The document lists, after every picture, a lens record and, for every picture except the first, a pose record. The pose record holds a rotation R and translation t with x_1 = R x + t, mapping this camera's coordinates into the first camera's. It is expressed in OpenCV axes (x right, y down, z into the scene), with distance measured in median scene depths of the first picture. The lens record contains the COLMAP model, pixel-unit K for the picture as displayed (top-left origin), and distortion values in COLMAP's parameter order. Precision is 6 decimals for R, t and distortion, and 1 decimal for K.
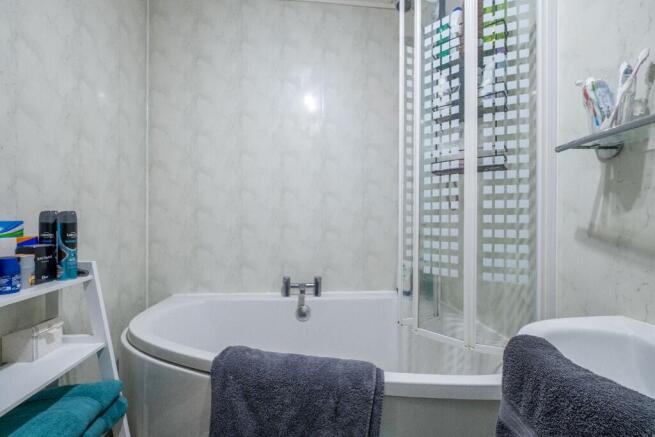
lens RADIAL K [[288.3, 0, 322.9], [0, 288.3, 220.4], [0, 0, 1]] dist [-0.004383, -0.000275]
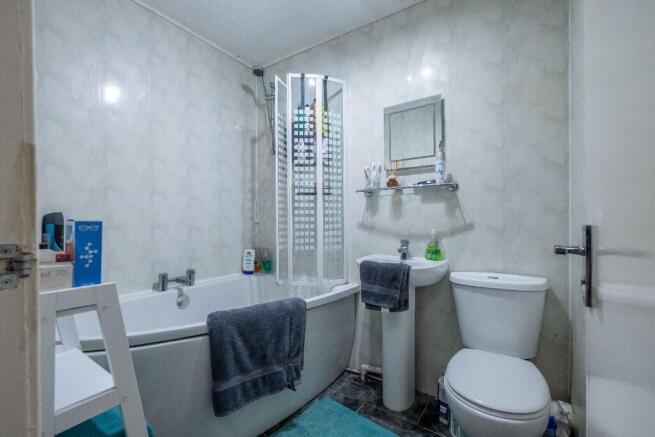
lens RADIAL K [[288.3, 0, 327.0], [0, 288.3, 218.5], [0, 0, 1]] dist [-0.004383, -0.000275]
pose [[0.617624, -0.005506, 0.786454, -0.967193], [0.007278, 0.999973, 0.001285, -0.011444], [-0.786440, 0.004930, 0.617648, -0.252466]]
